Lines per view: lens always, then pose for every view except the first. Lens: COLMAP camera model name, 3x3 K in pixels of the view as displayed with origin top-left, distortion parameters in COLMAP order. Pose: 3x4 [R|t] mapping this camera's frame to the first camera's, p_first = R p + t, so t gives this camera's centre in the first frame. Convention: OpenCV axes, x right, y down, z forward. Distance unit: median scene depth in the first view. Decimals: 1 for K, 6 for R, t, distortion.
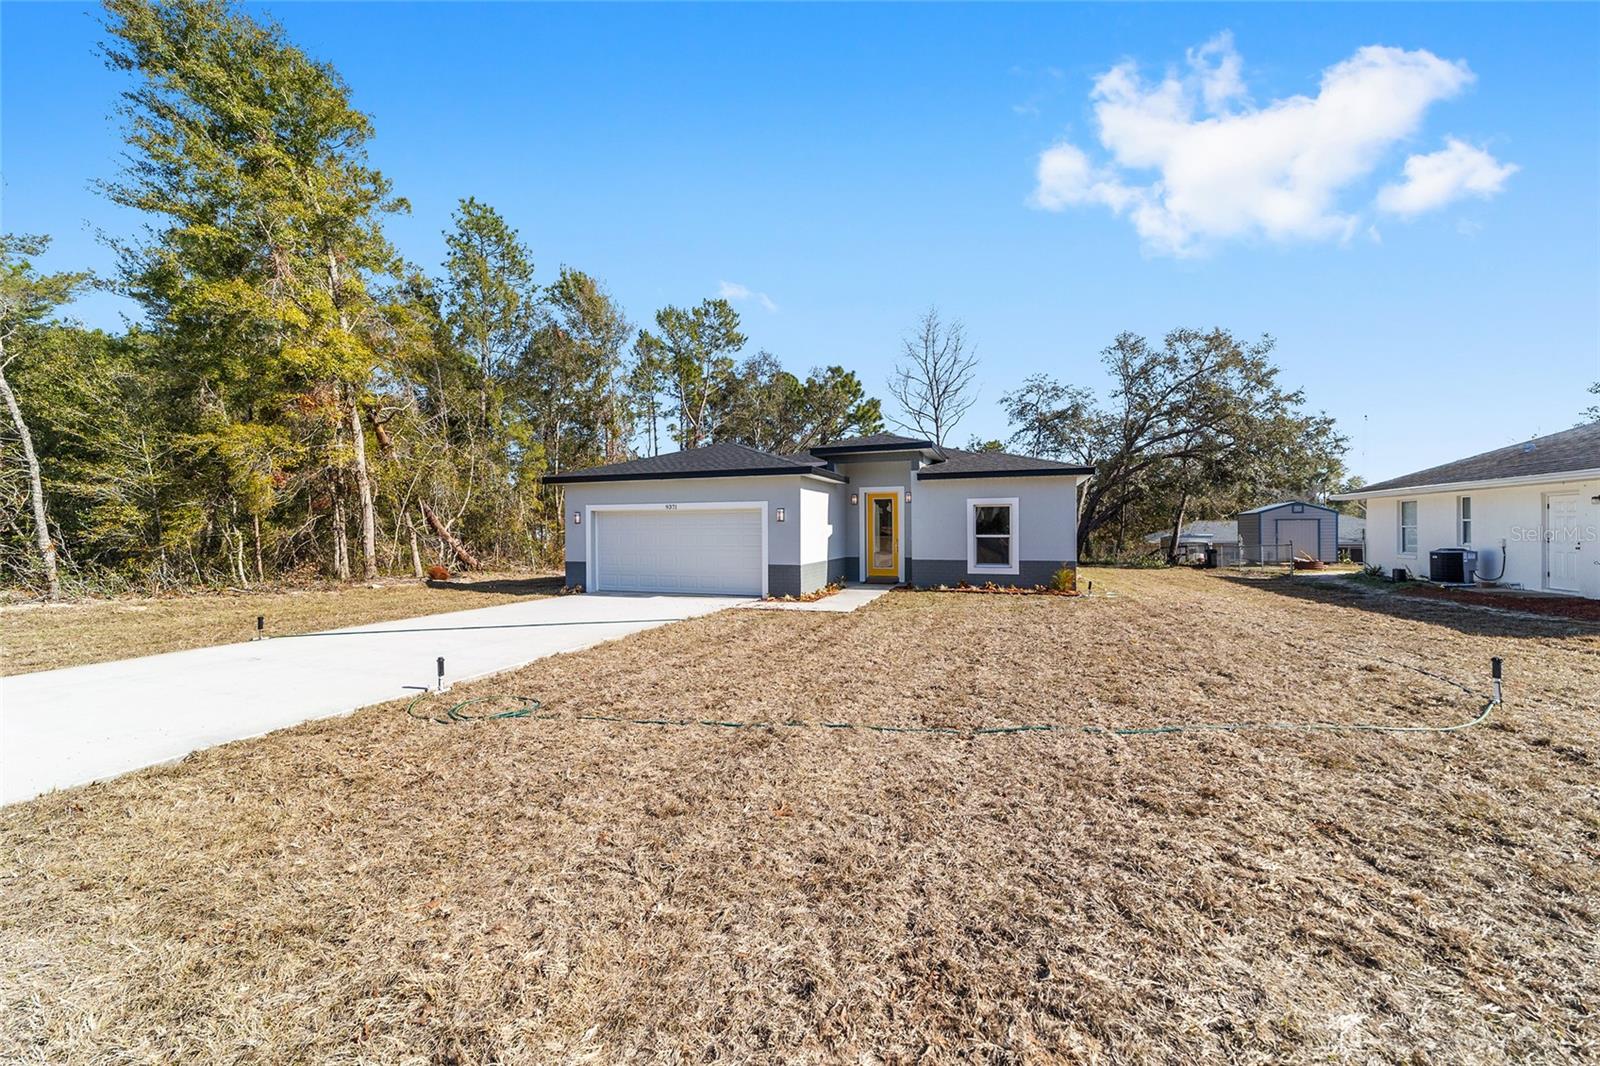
lens RADIAL K [[615.9, 0, 824.1], [0, 615.9, 527.2], [0, 0, 1]] dist [-0.012819, 0.006595]
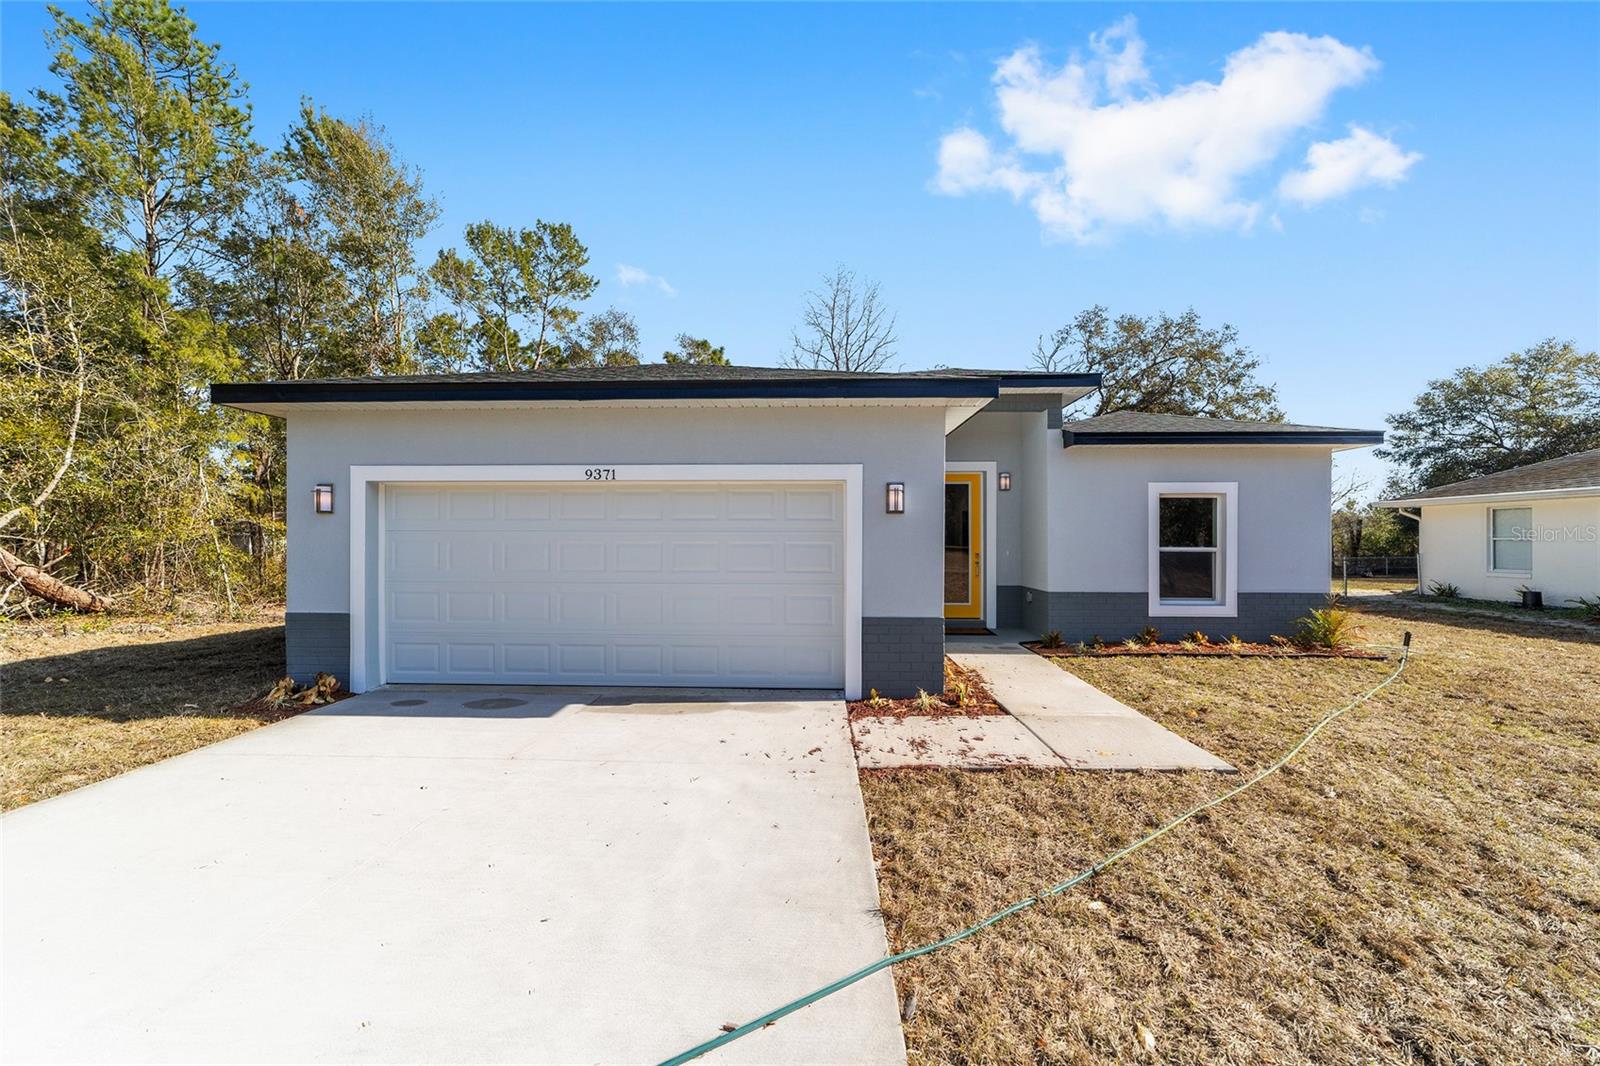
lens RADIAL K [[615.9, 0, 808.3], [0, 615.9, 538.7], [0, 0, 1]] dist [-0.012819, 0.006595]
pose [[0.962077, 0.007103, 0.272687, -0.158021], [-0.007821, 0.999968, 0.001548, 0.004940], [-0.272667, -0.003622, 0.962102, 0.403541]]
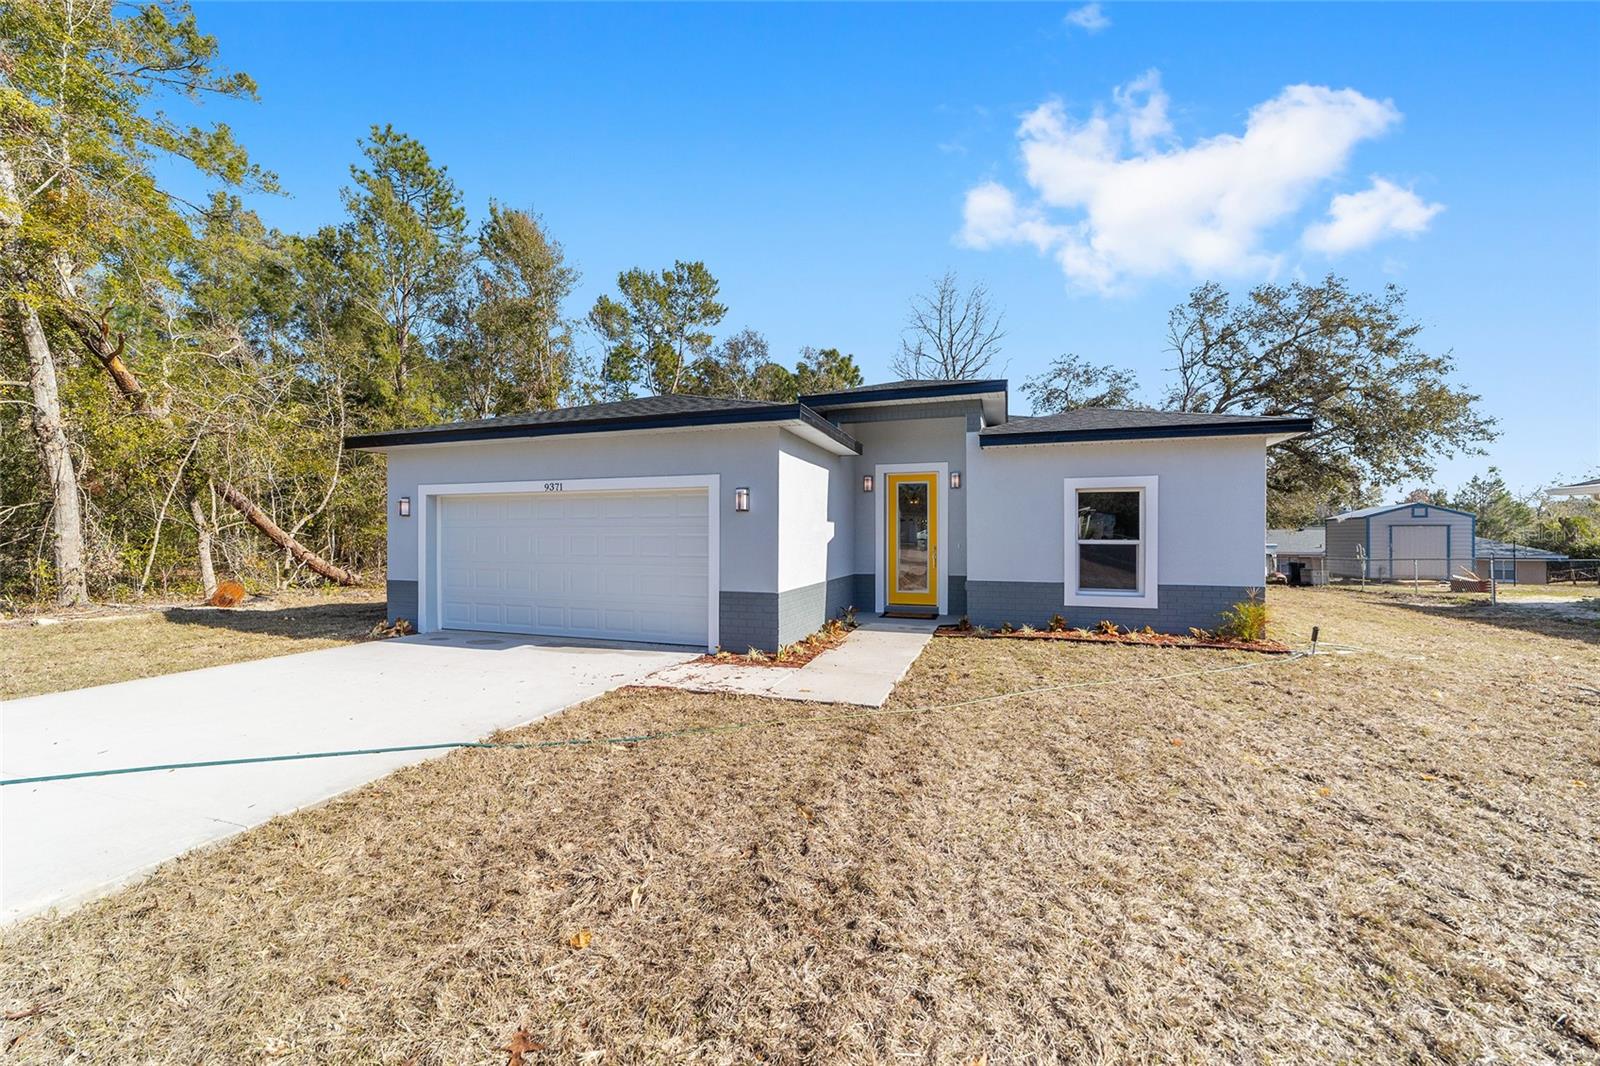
lens RADIAL K [[615.9, 0, 808.7], [0, 615.9, 536.2], [0, 0, 1]] dist [-0.012819, 0.006595]
pose [[0.999924, 0.006661, -0.010345, -0.004082], [-0.006642, 0.999976, 0.001863, 0.007004], [0.010357, -0.001794, 0.999945, 0.301511]]
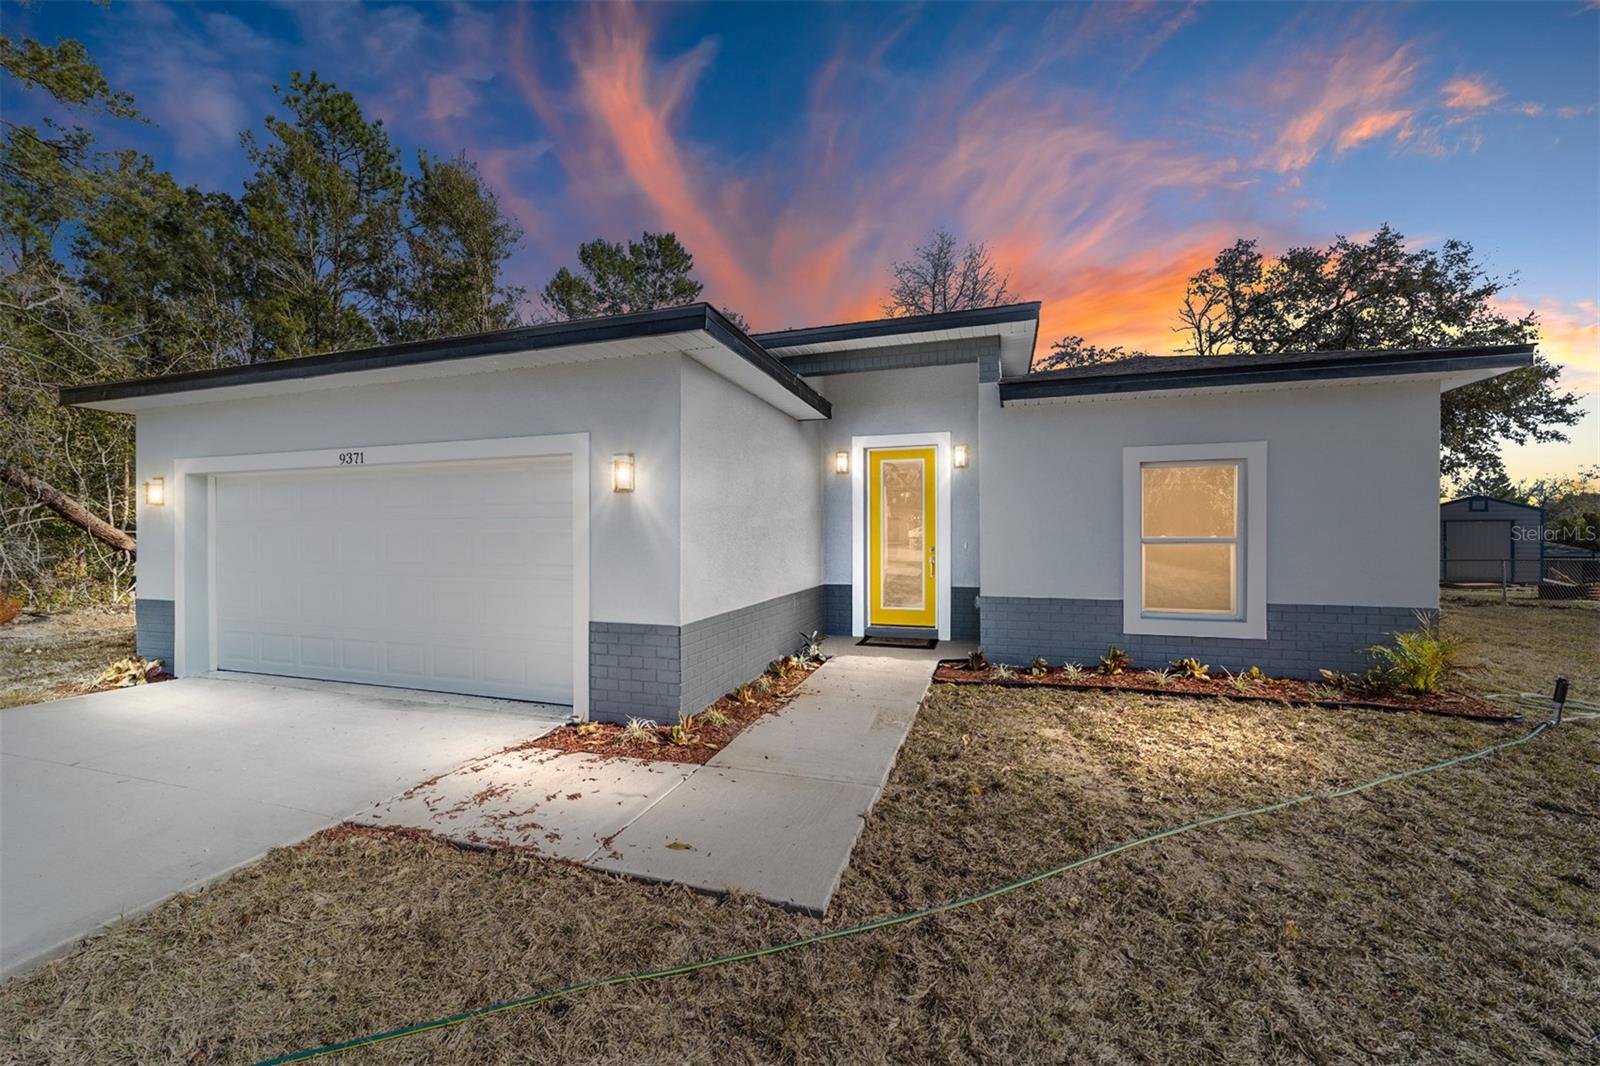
lens RADIAL K [[615.9, 0, 803.2], [0, 615.9, 534.8], [0, 0, 1]] dist [-0.012819, 0.006595]
pose [[0.999975, 0.004495, -0.005536, 0.018886], [-0.004478, 0.999985, 0.003090, 0.007760], [0.005549, -0.003065, 0.999980, 0.439490]]
